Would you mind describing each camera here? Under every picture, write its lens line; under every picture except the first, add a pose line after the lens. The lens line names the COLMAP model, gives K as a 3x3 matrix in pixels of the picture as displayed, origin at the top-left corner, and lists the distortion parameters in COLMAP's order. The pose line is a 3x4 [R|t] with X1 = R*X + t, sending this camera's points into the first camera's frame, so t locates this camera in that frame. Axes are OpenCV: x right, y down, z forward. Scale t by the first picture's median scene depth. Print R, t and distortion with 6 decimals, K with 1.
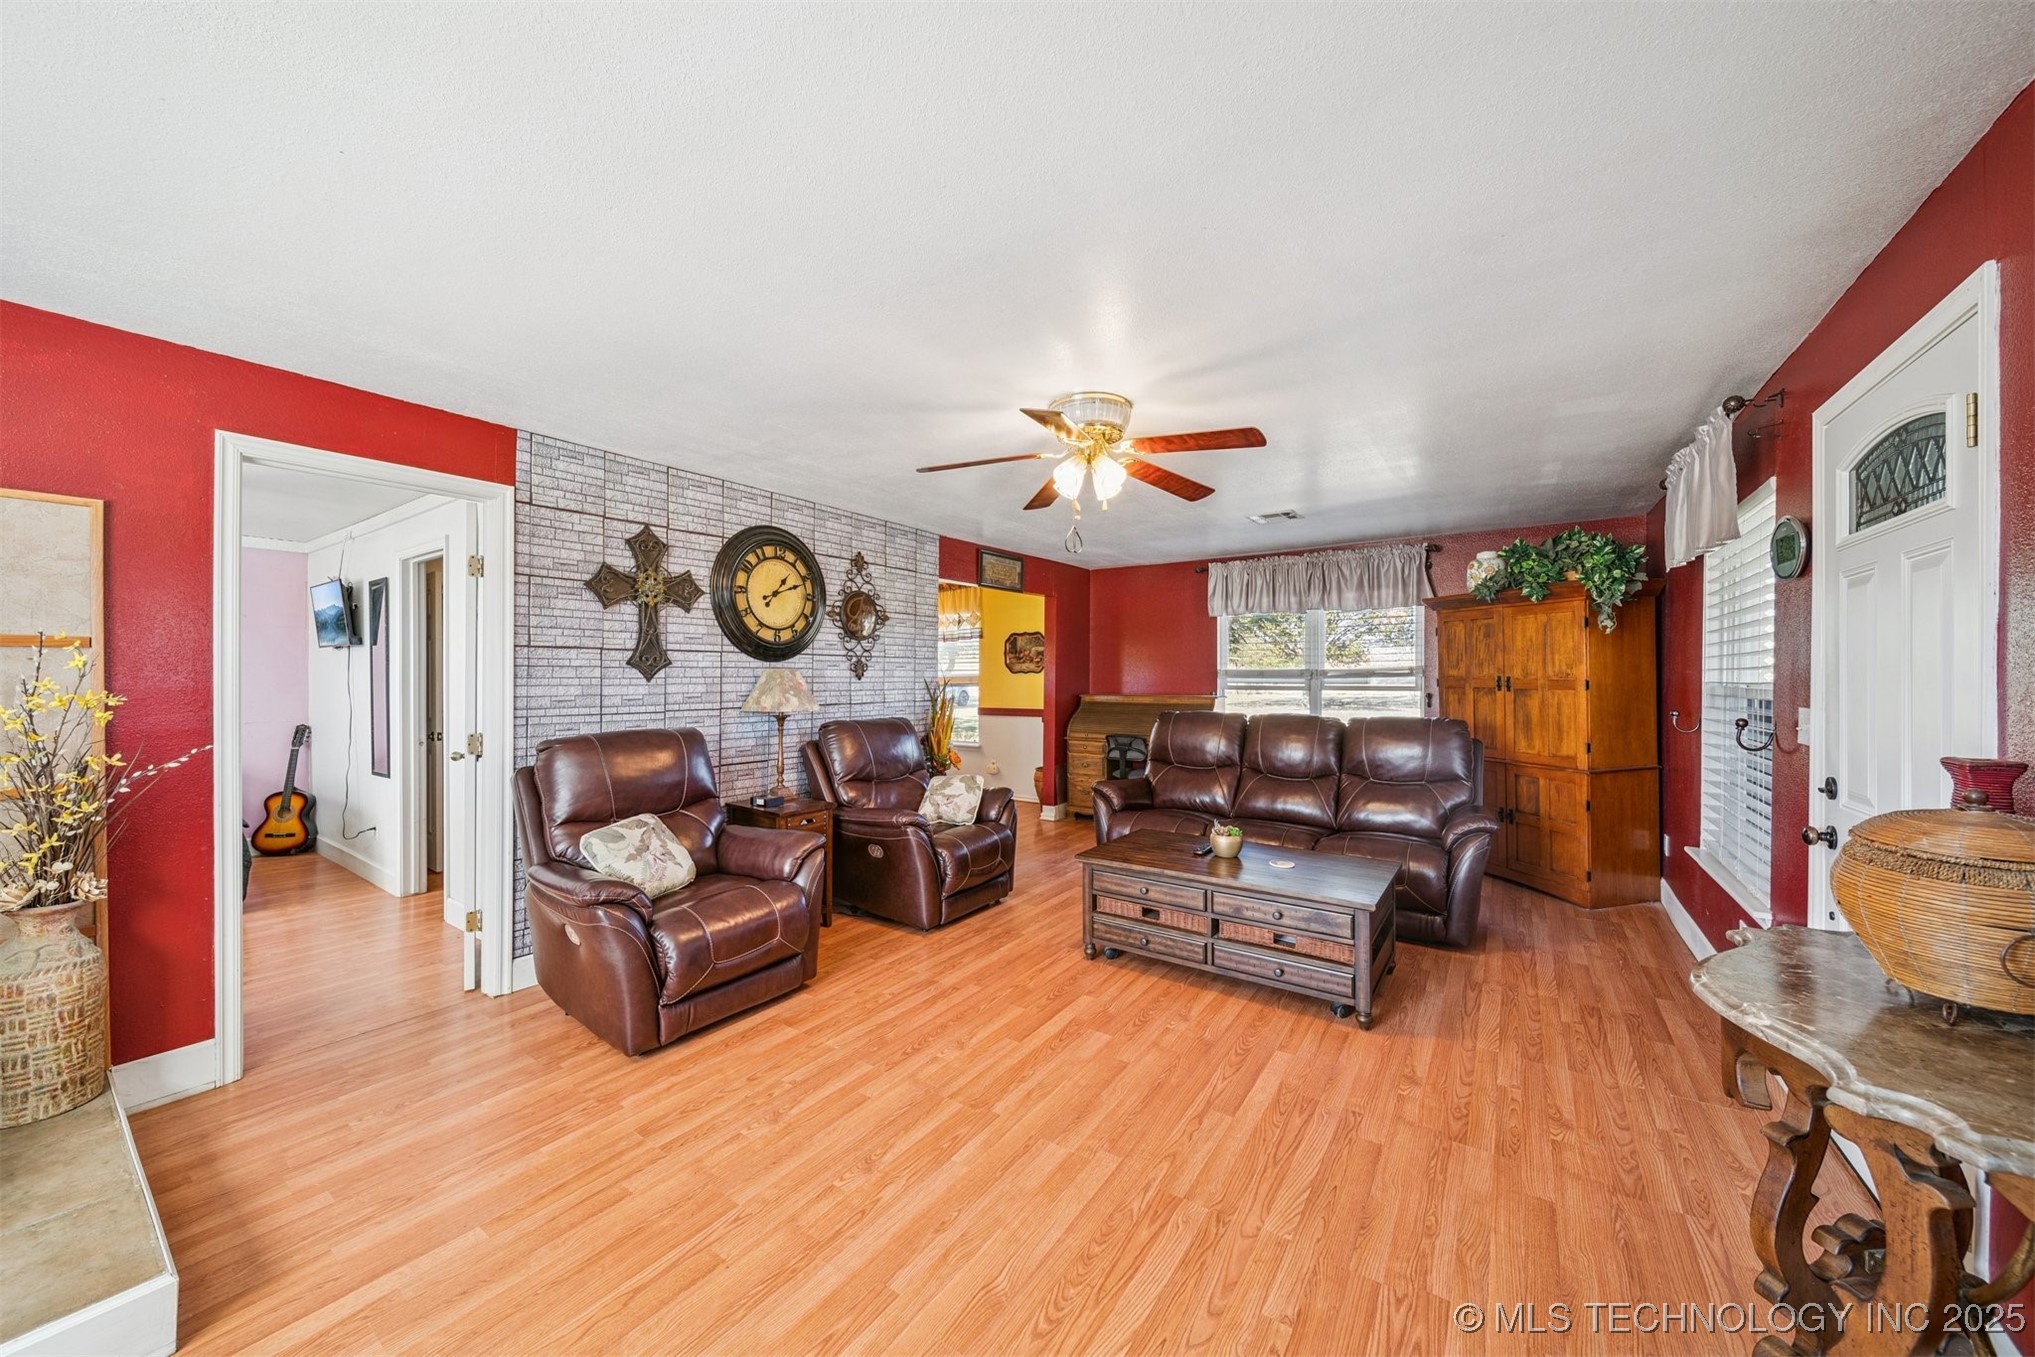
lens RADIAL K [[720.1, 0, 1016.8], [0, 720.1, 684.2], [0, 0, 1]] dist [-0.001165, -0.001009]
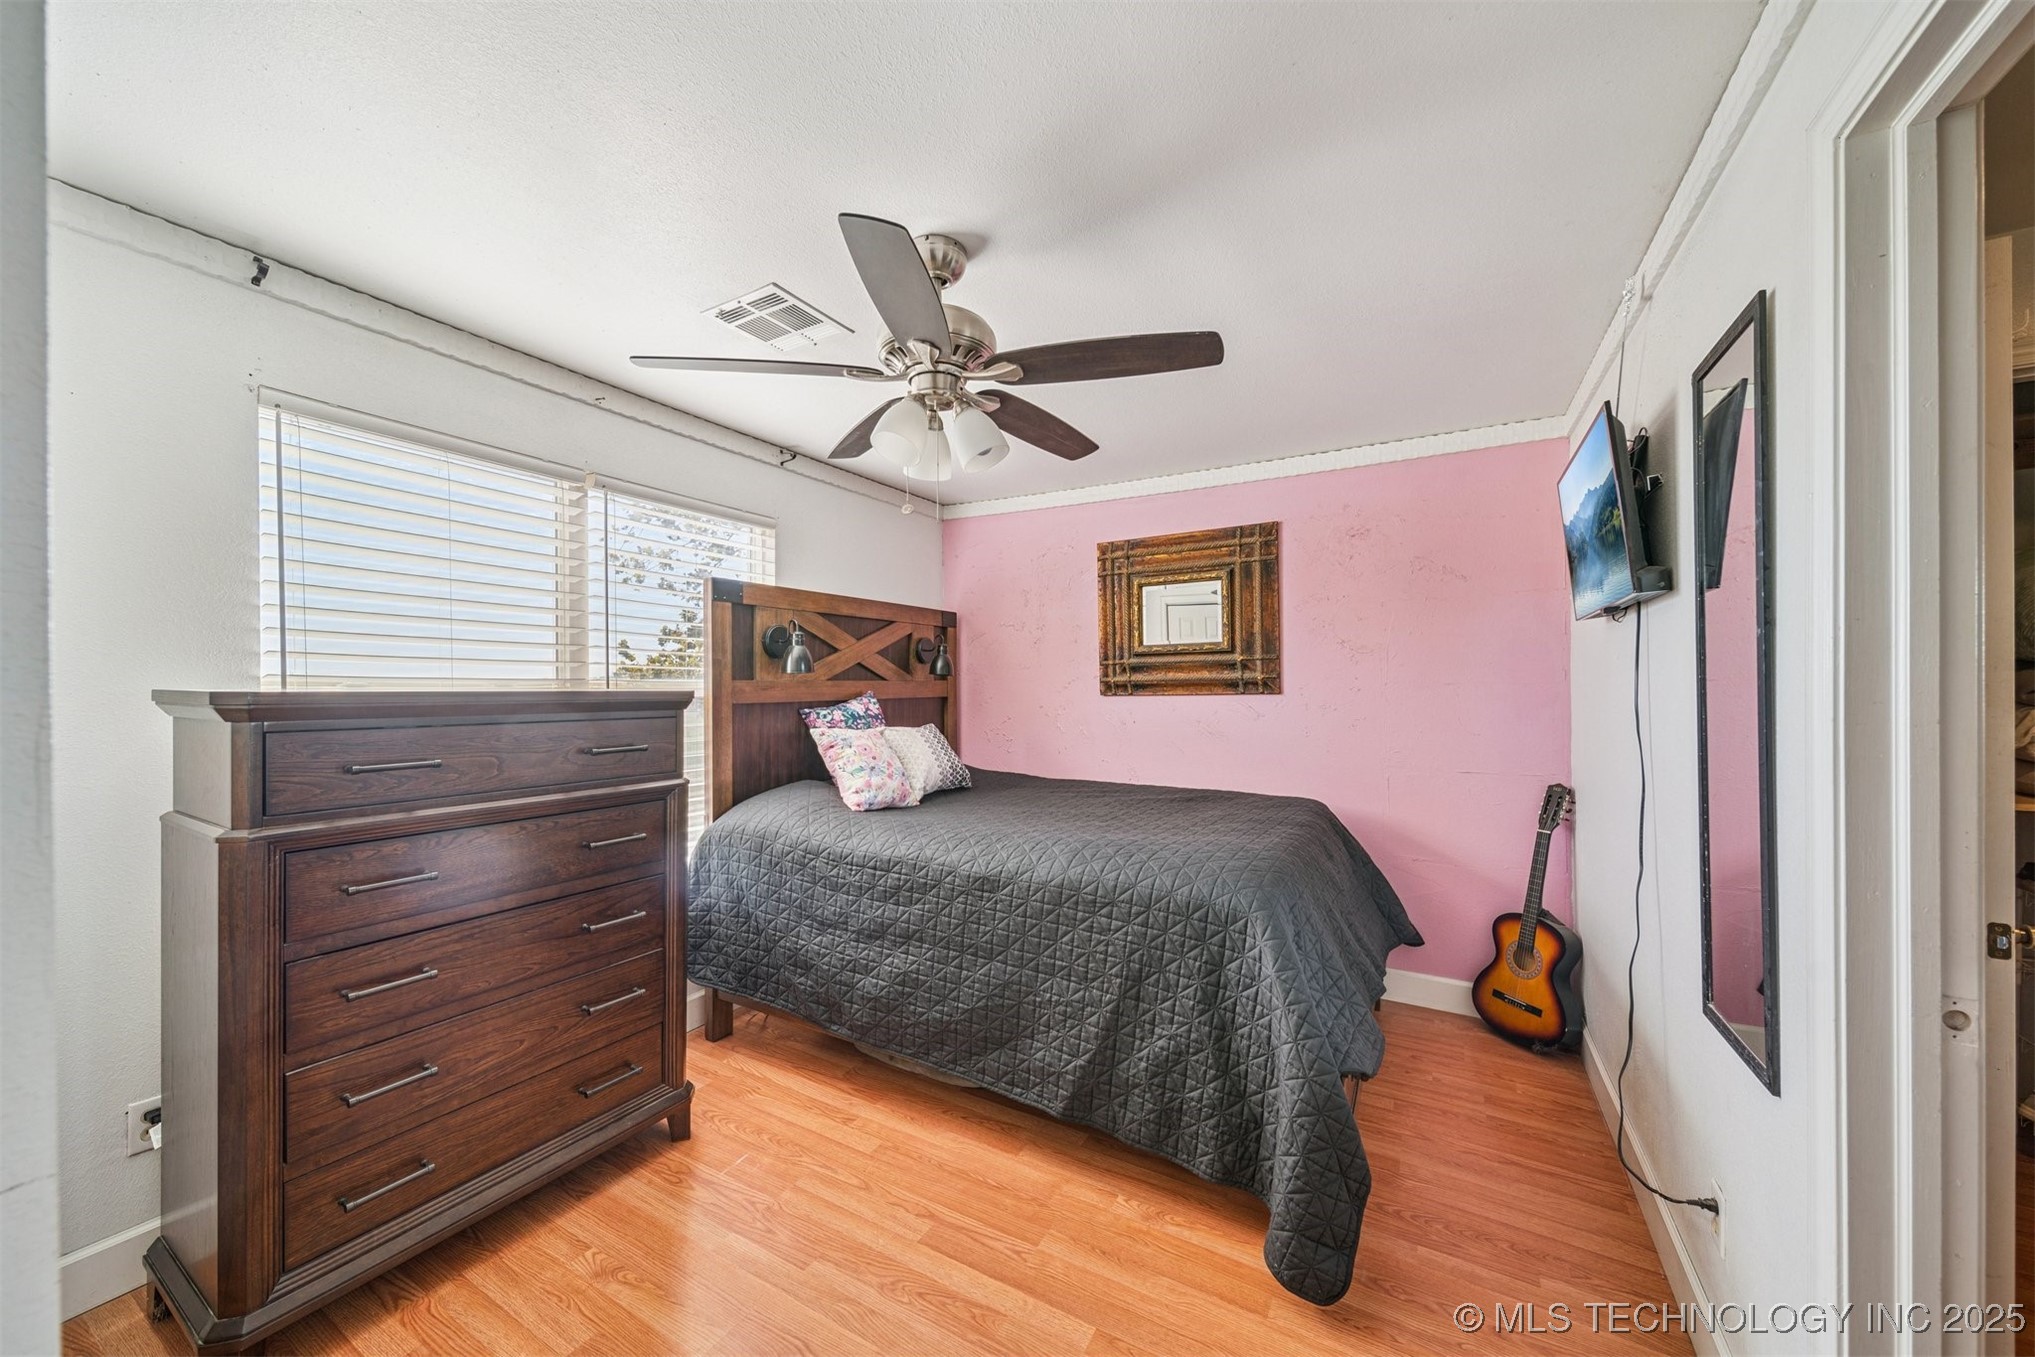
lens RADIAL K [[720.1, 0, 1019.1], [0, 720.1, 686.1], [0, 0, 1]] dist [-0.001165, -0.001009]
pose [[0.073780, -0.006080, -0.997256, -1.360038], [-0.005573, 0.999963, -0.006509, -0.012516], [0.997259, 0.006038, 0.073744, 1.523732]]
